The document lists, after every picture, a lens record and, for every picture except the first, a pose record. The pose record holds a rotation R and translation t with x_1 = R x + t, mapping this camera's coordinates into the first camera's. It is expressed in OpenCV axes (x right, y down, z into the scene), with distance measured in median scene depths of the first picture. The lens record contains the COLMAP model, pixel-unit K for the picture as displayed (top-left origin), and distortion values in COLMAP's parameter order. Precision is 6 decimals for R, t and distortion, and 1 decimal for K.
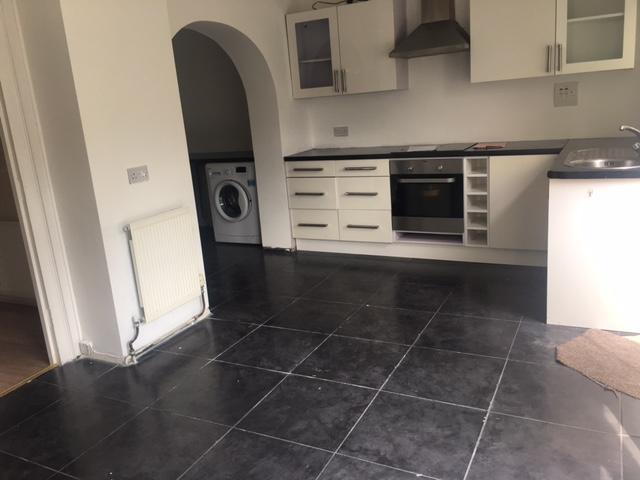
lens RADIAL K [[542.5, 0, 318.0], [0, 542.5, 239.1], [0, 0, 1]] dist [0.078176, -0.126322]
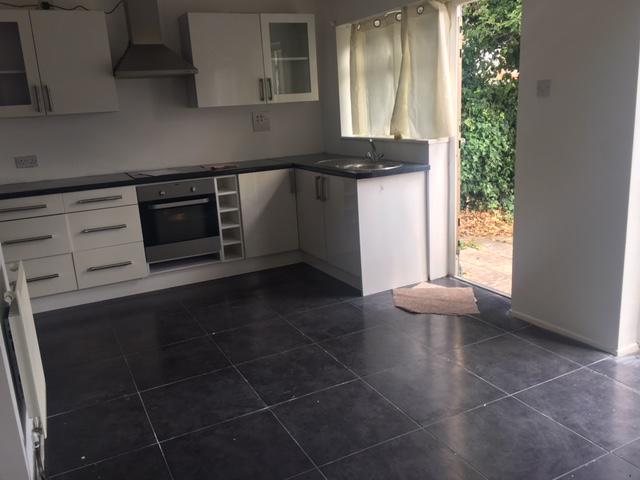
lens RADIAL K [[542.5, 0, 318.0], [0, 542.5, 239.1], [0, 0, 1]] dist [0.078176, -0.126322]
pose [[0.584099, -0.147014, 0.798258, -0.446888], [0.211656, 0.977023, 0.025064, -0.018577], [-0.783600, 0.154316, 0.601795, 0.232720]]
